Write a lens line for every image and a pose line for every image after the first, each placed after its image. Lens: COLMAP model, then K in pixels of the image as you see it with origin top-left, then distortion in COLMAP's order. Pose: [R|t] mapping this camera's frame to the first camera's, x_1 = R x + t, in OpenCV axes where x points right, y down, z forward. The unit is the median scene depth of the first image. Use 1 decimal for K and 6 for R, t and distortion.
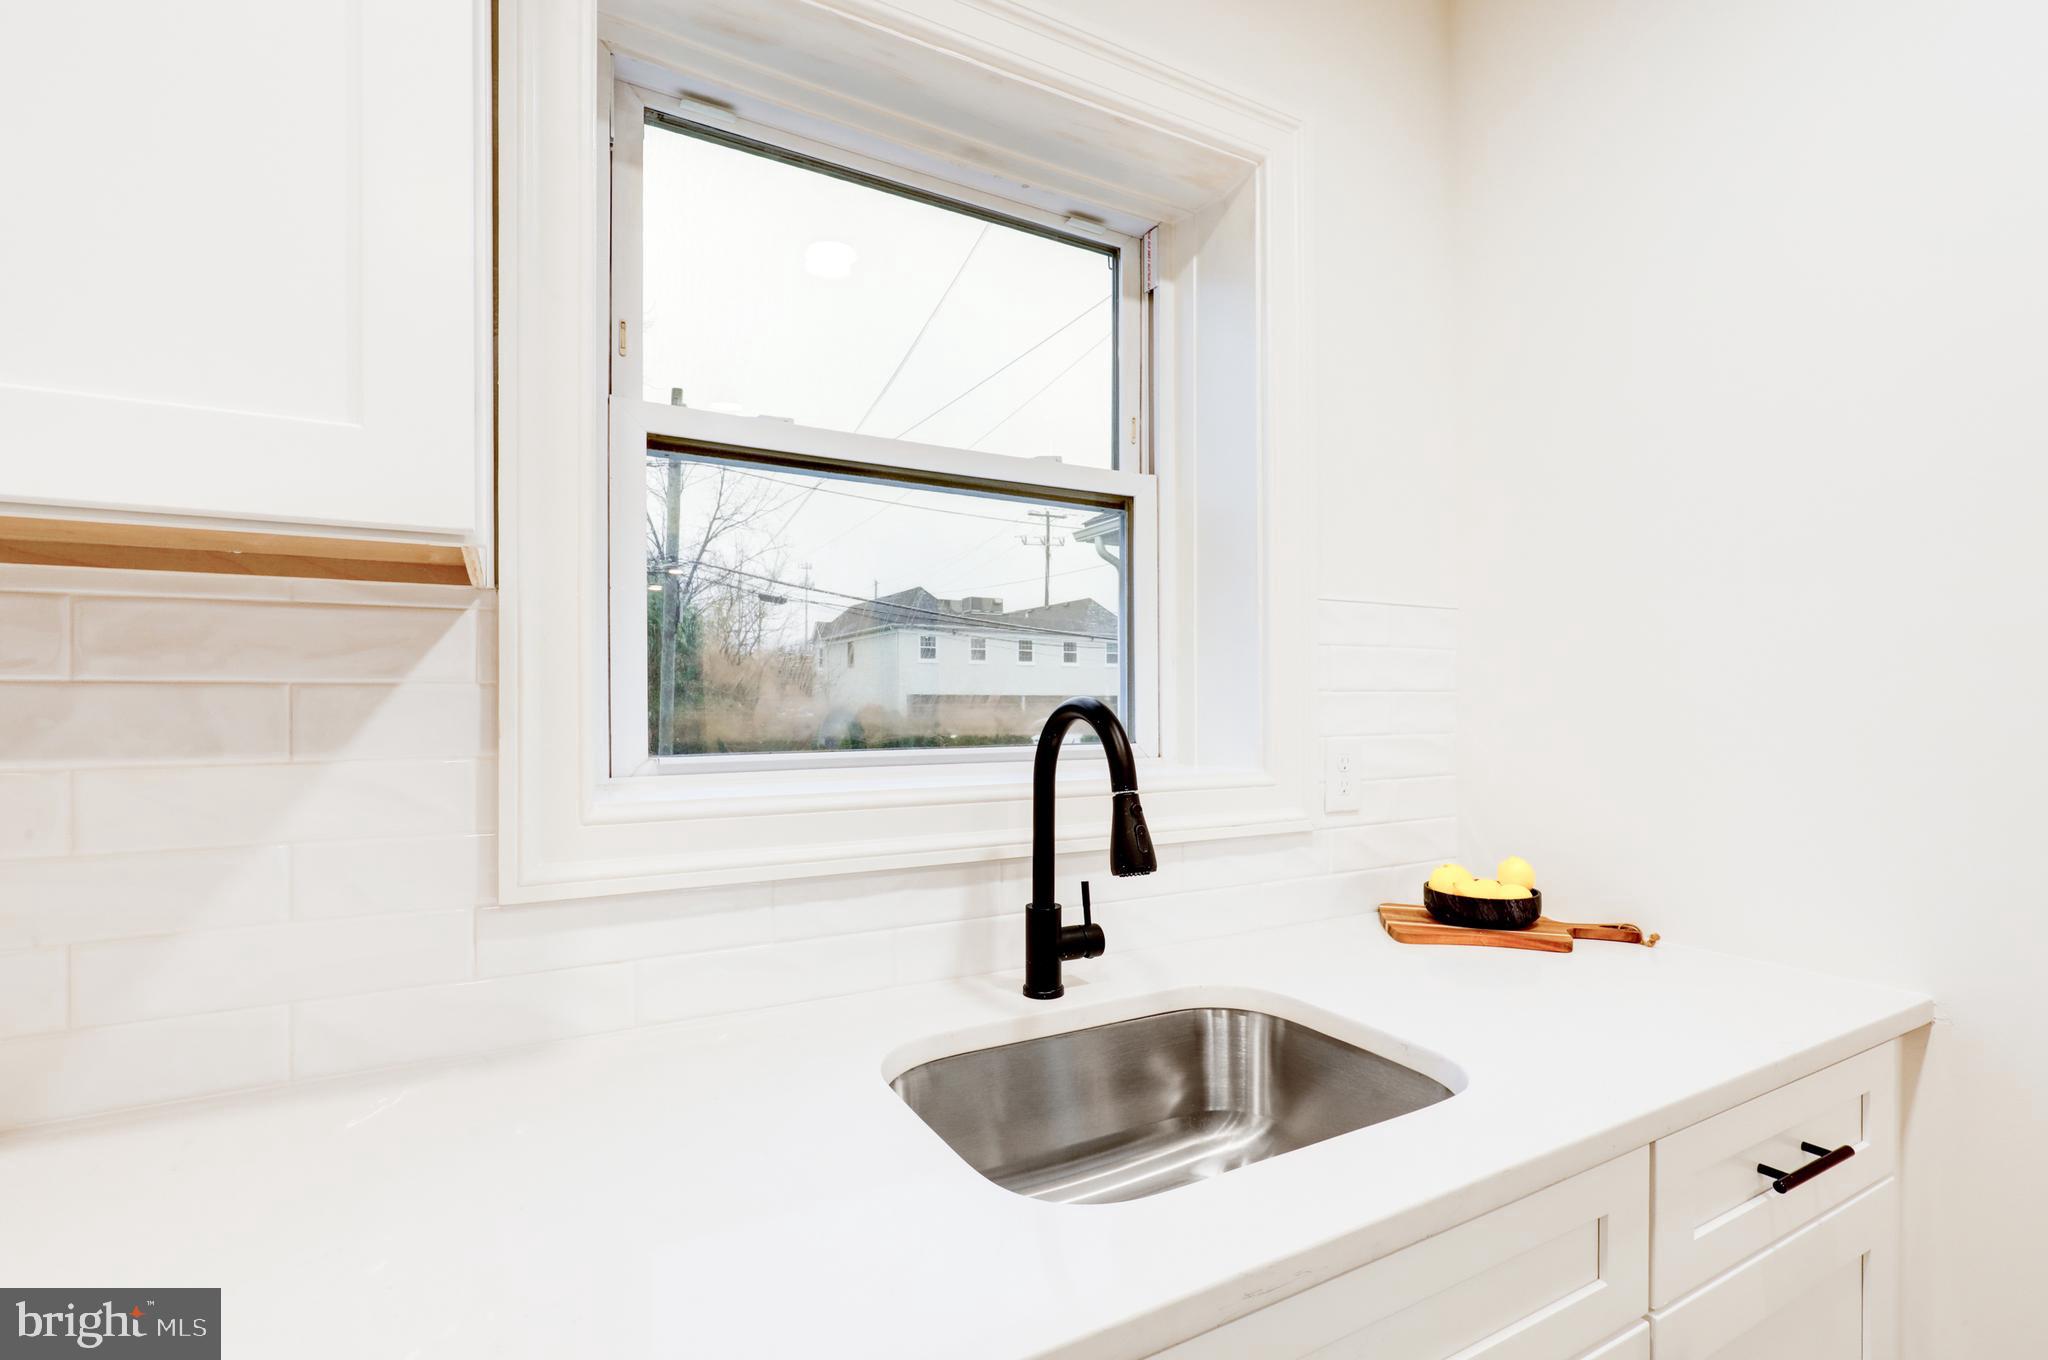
lens RADIAL K [[940.3, 0, 1033.2], [0, 940.3, 702.3], [0, 0, 1]] dist [-0.002634, 0.009378]
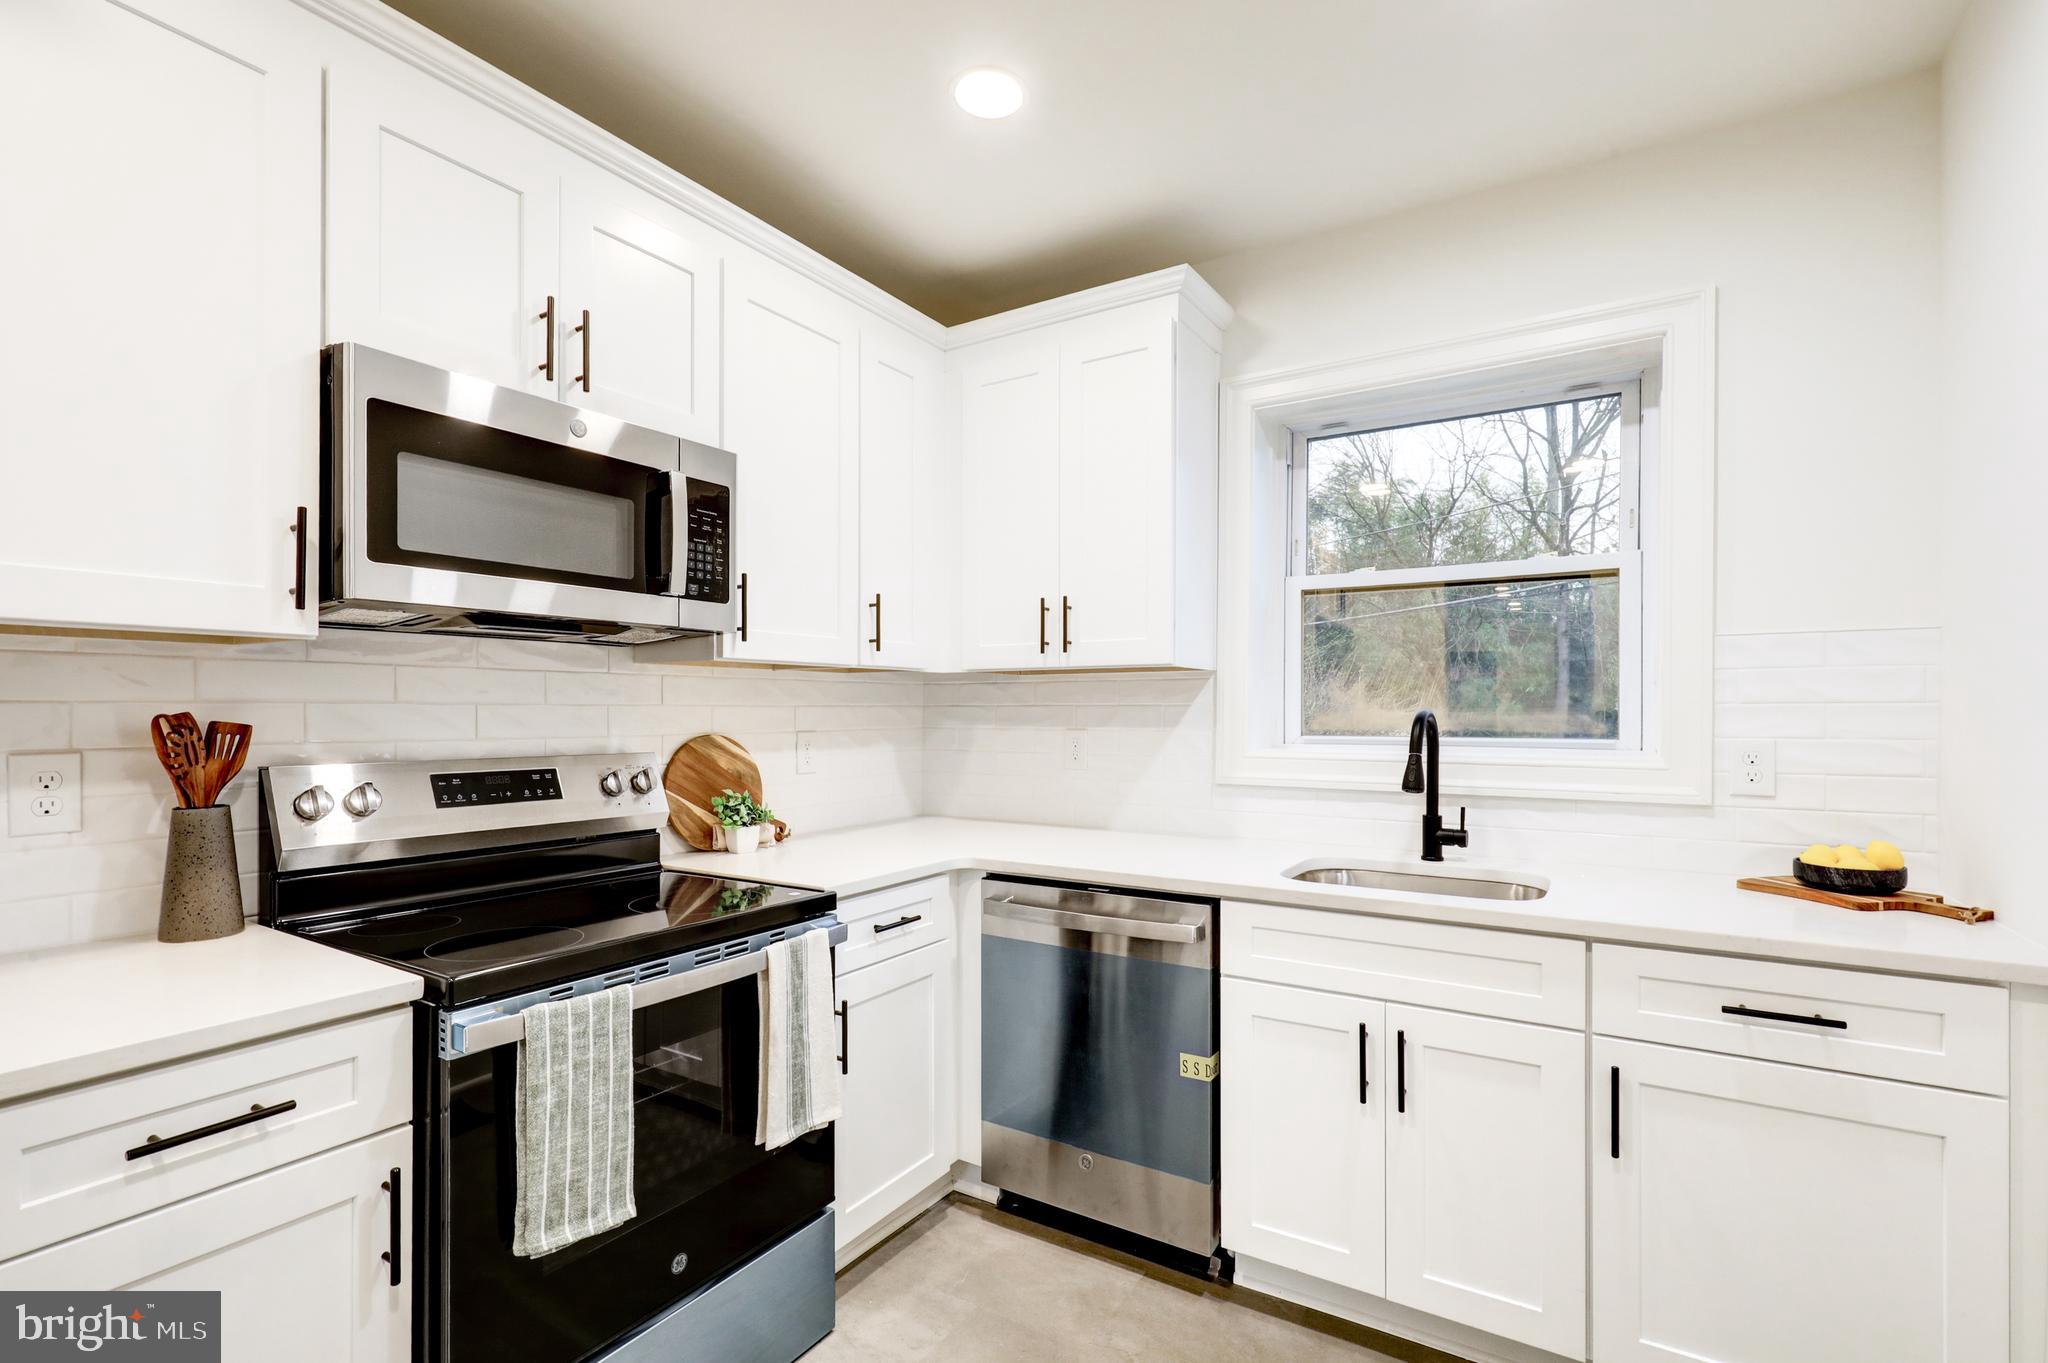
lens RADIAL K [[940.3, 0, 1033.2], [0, 940.3, 703.8], [0, 0, 1]] dist [-0.002634, 0.009378]
pose [[0.476428, -0.001691, -0.879212, 1.149112], [0.003371, 0.999994, -0.000096, -0.015903], [0.879207, -0.002918, 0.476431, -0.569569]]
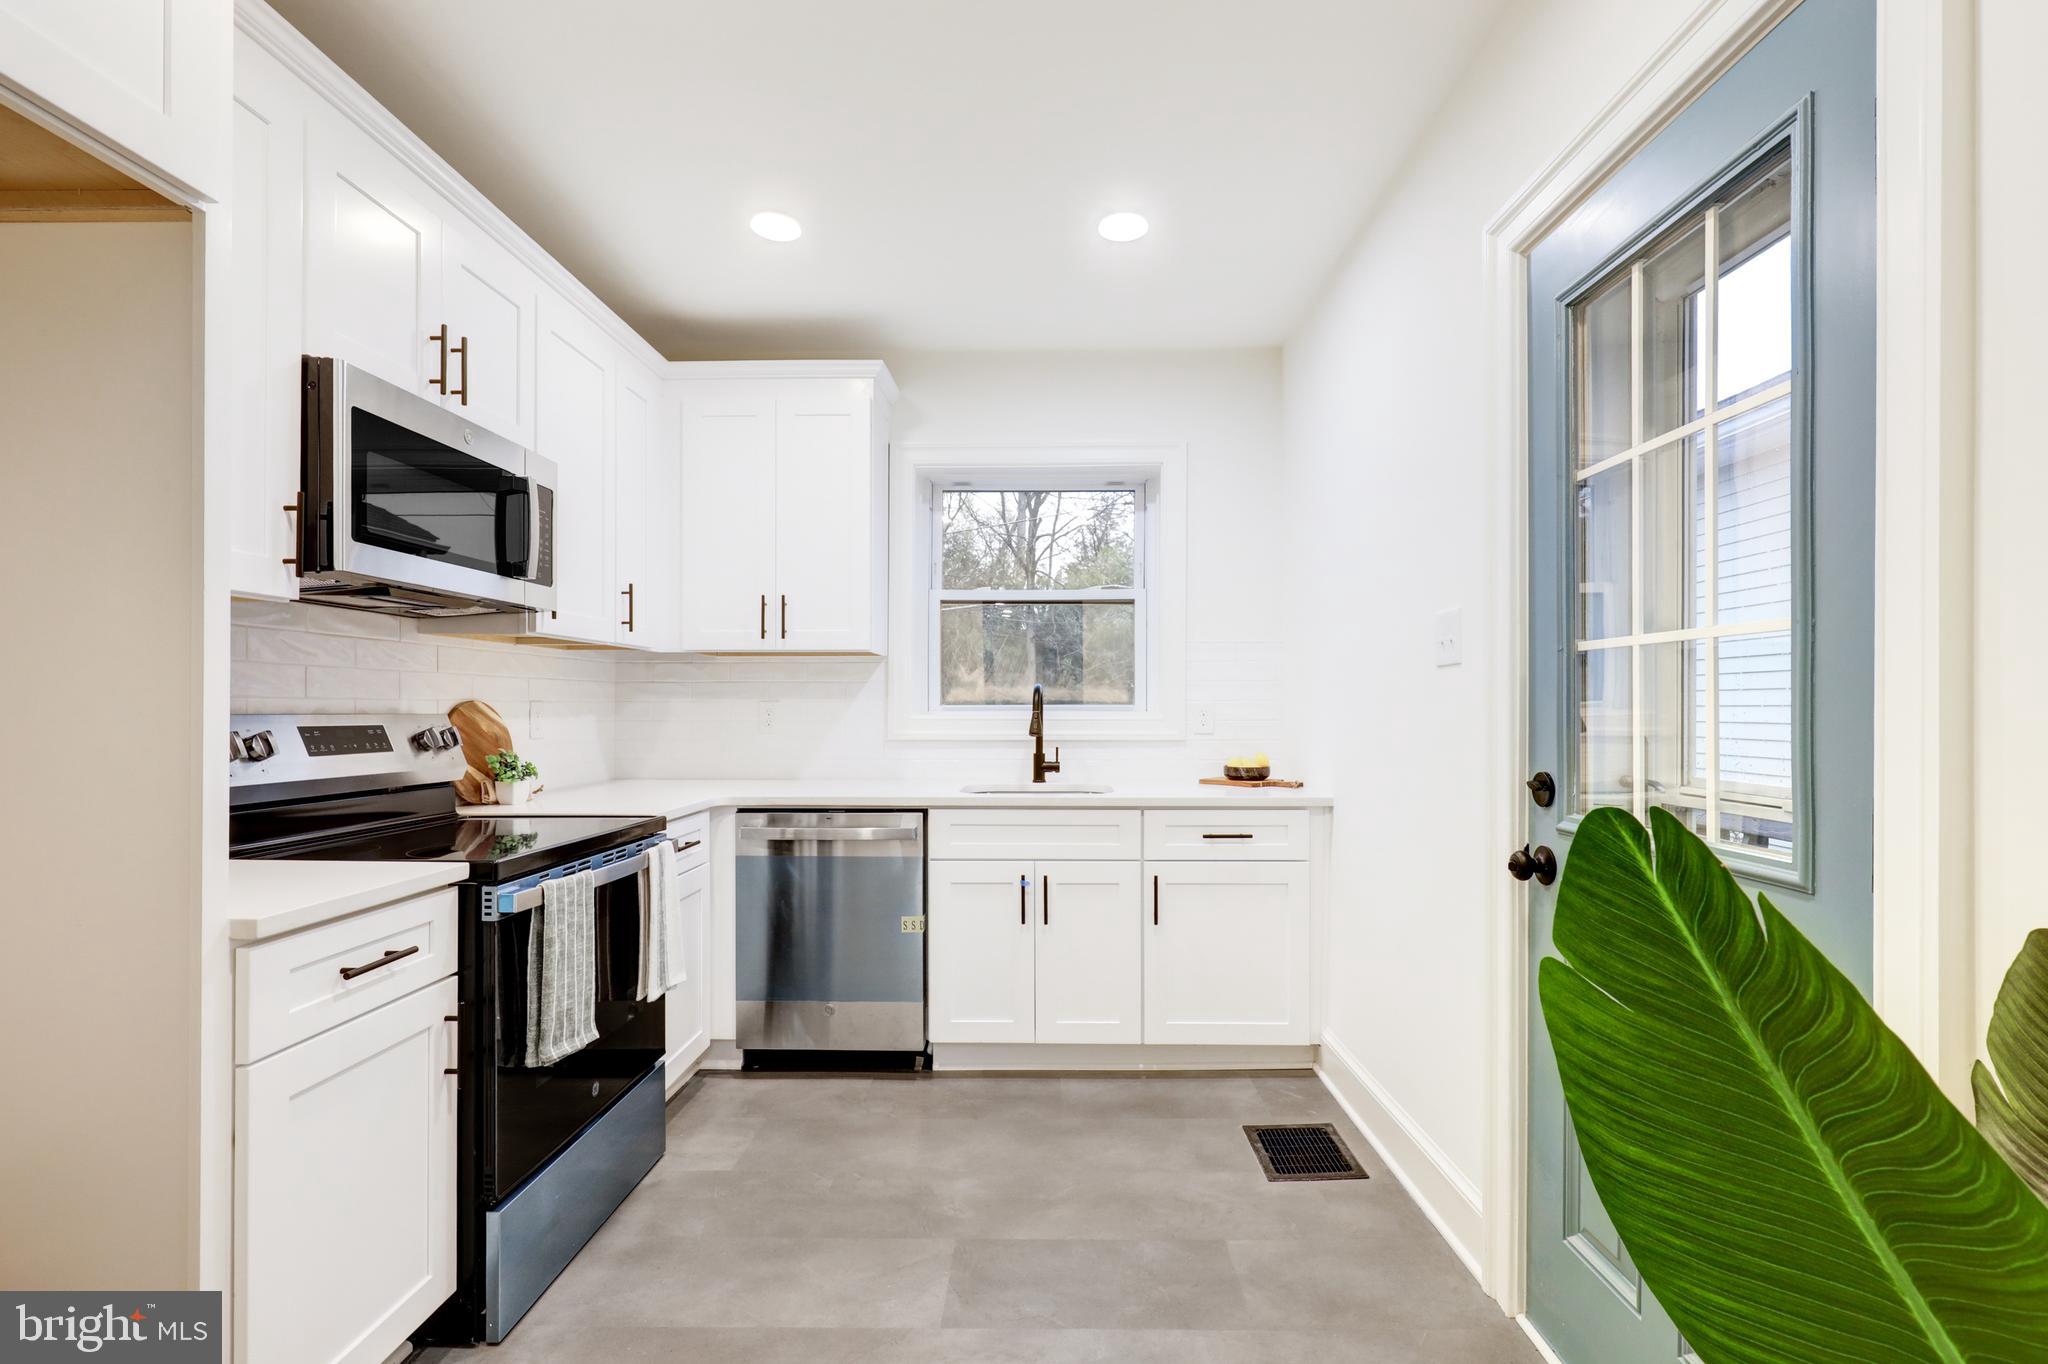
lens RADIAL K [[940.3, 0, 1033.2], [0, 940.3, 704.3], [0, 0, 1]] dist [-0.002634, 0.009378]
pose [[0.857553, 0.003699, -0.514382, 1.324660], [-0.001078, 0.999985, 0.005394, 0.037275], [0.514394, -0.004071, 0.857544, -1.364913]]
